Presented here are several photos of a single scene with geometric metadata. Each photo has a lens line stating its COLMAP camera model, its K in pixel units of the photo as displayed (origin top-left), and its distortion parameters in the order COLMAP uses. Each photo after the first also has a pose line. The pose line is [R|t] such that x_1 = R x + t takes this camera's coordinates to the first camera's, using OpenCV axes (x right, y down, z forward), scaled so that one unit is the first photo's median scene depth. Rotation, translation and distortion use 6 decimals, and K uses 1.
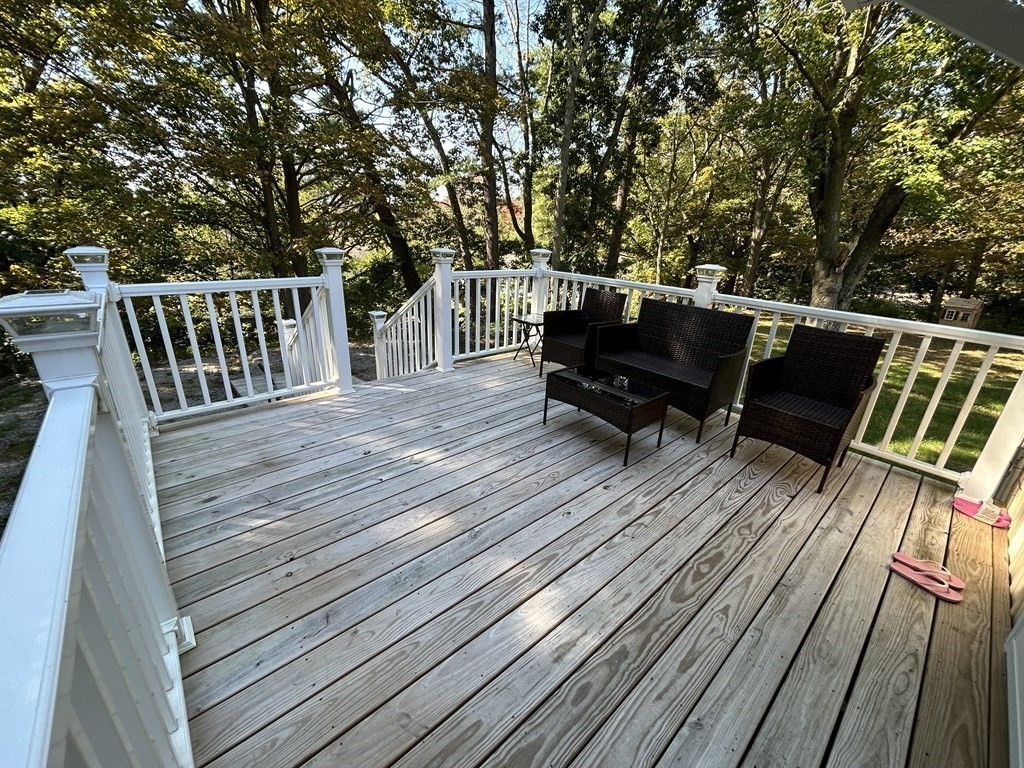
lens RADIAL K [[413.1, 0, 512.7], [0, 413.1, 384.0], [0, 0, 1]] dist [0.000237, 0.000573]
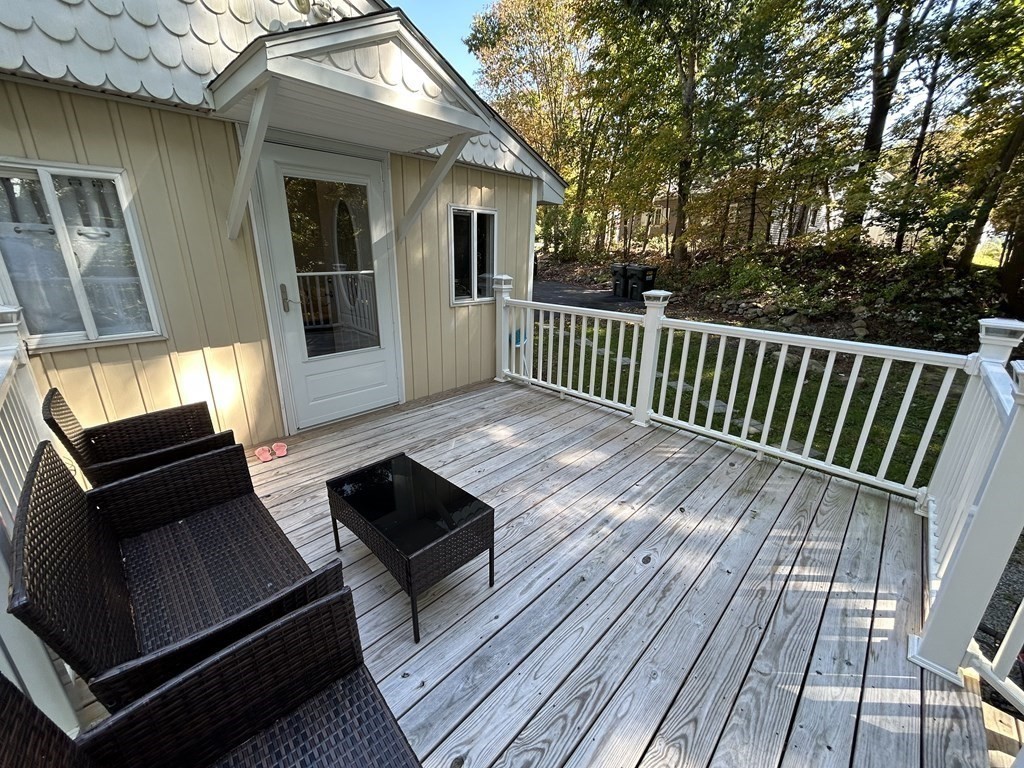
lens RADIAL K [[413.1, 0, 513.1], [0, 413.1, 385.8], [0, 0, 1]] dist [0.000237, 0.000573]
pose [[-0.994845, -0.040307, -0.093049, 0.161299], [-0.089405, 0.781637, 0.617293, -0.717036], [0.047849, 0.622430, -0.781211, 1.826637]]
